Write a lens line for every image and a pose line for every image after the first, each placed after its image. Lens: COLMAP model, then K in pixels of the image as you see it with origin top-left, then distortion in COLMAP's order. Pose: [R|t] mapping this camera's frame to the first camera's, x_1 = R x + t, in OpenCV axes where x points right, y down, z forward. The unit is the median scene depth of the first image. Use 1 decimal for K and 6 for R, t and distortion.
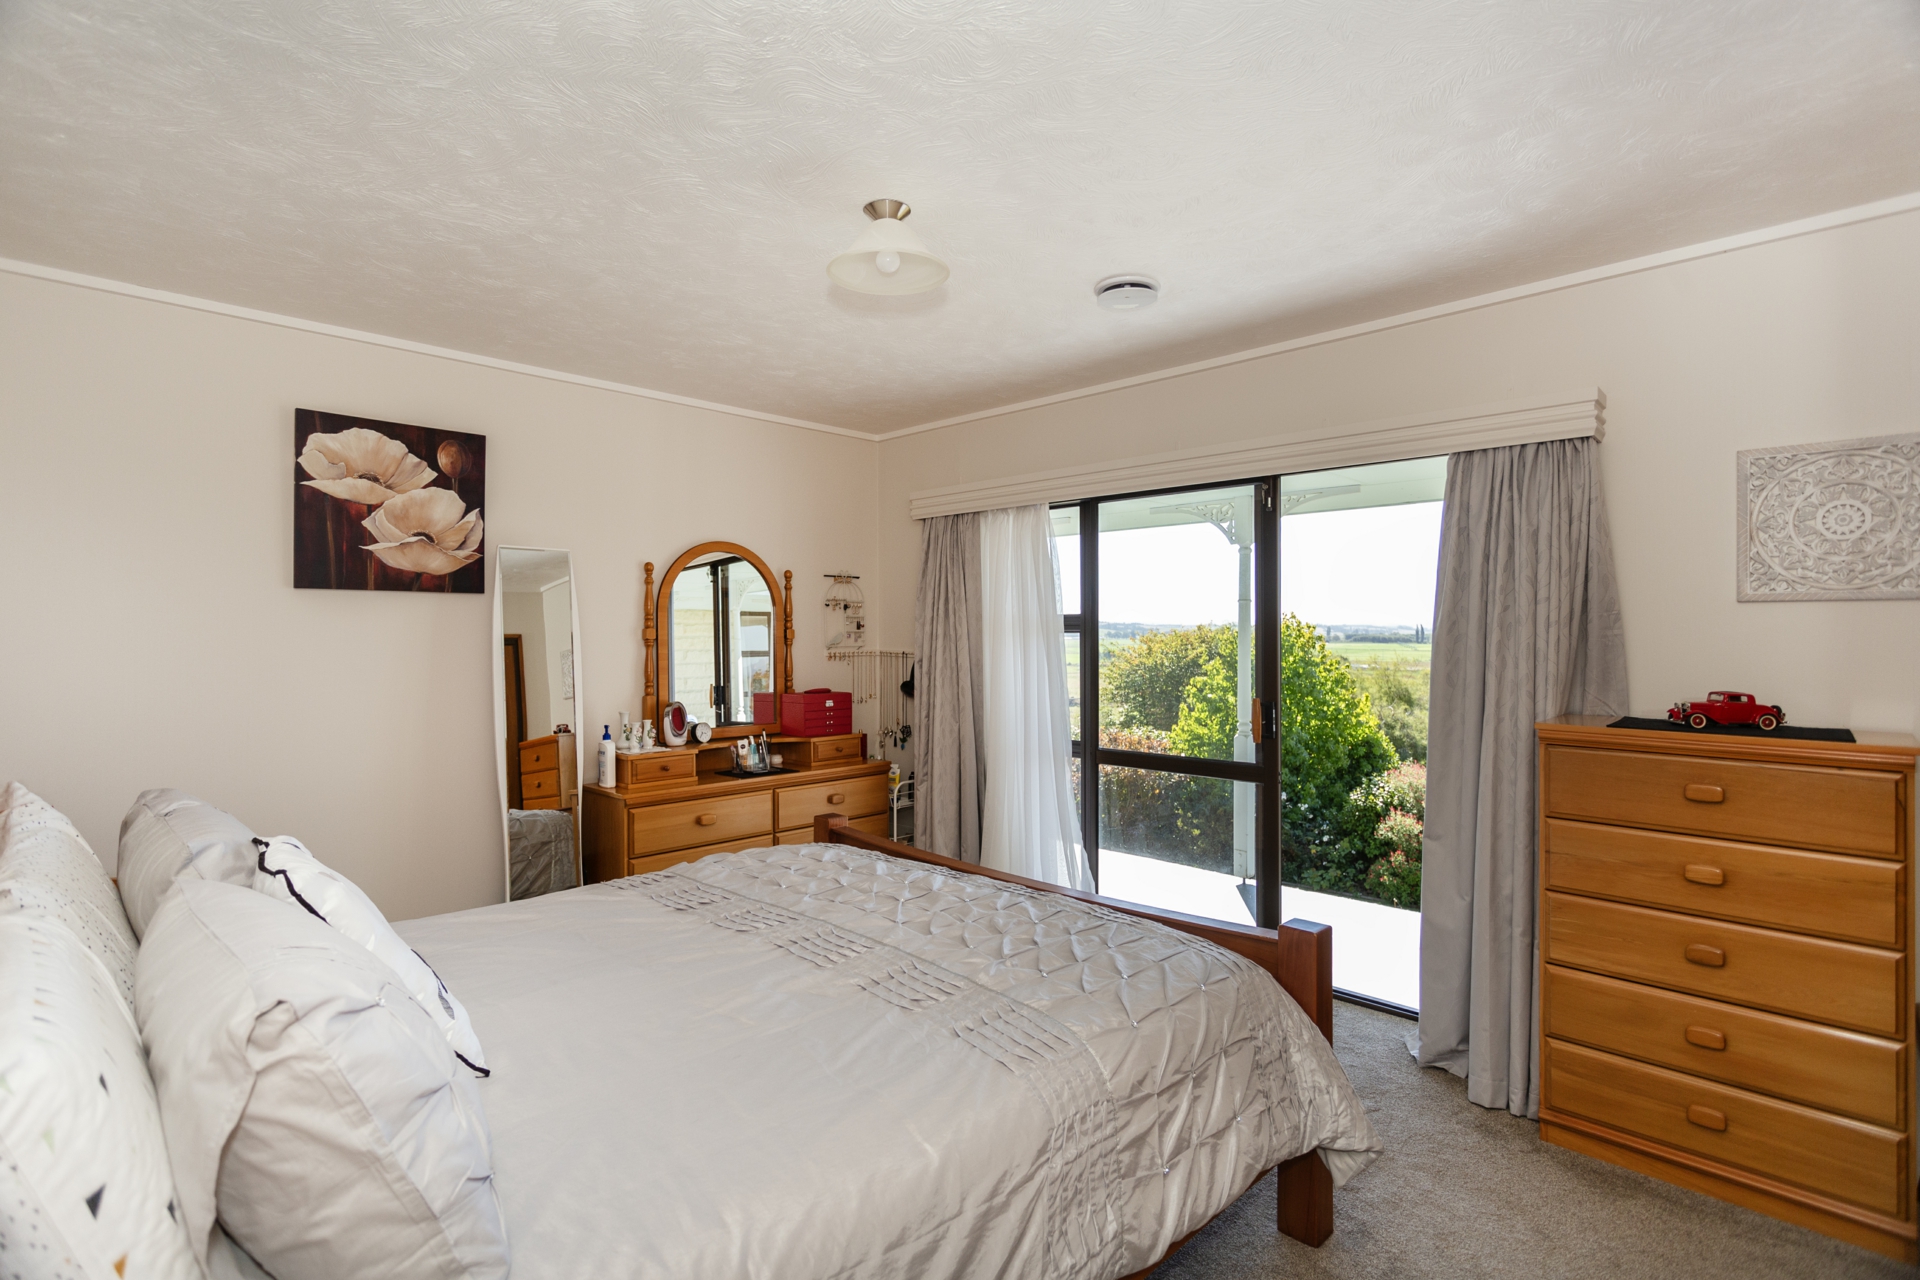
lens RADIAL K [[929.4, 0, 952.2], [0, 929.4, 642.3], [0, 0, 1]] dist [-0.005978, 0.000295]
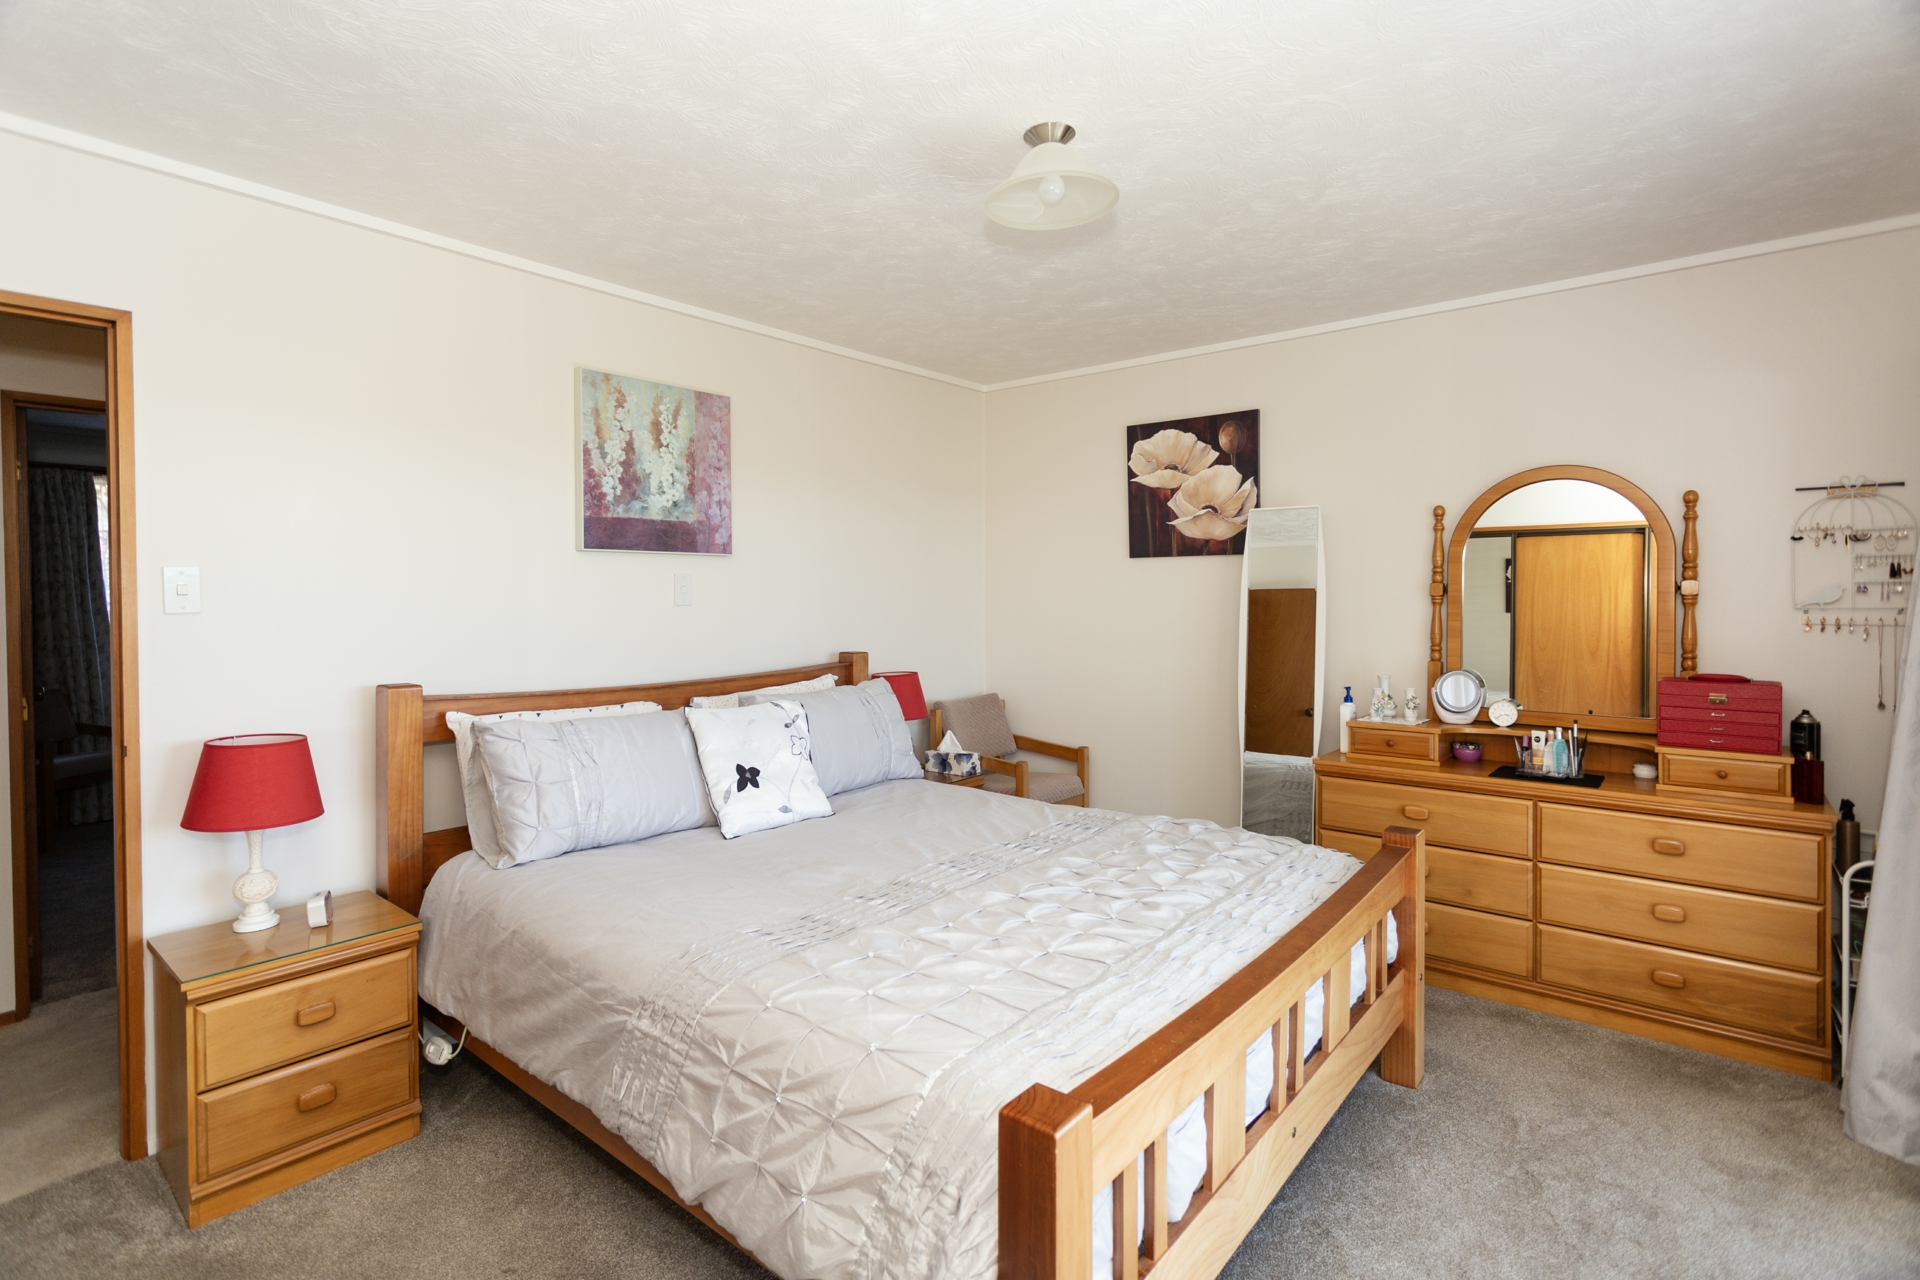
lens RADIAL K [[929.4, 0, 951.4], [0, 929.4, 624.8], [0, 0, 1]] dist [-0.005978, 0.000295]
pose [[0.084291, 0.031340, -0.995948, 0.581136], [-0.003502, 0.999508, 0.031156, -0.002048], [0.996435, 0.000861, 0.084360, 0.567797]]
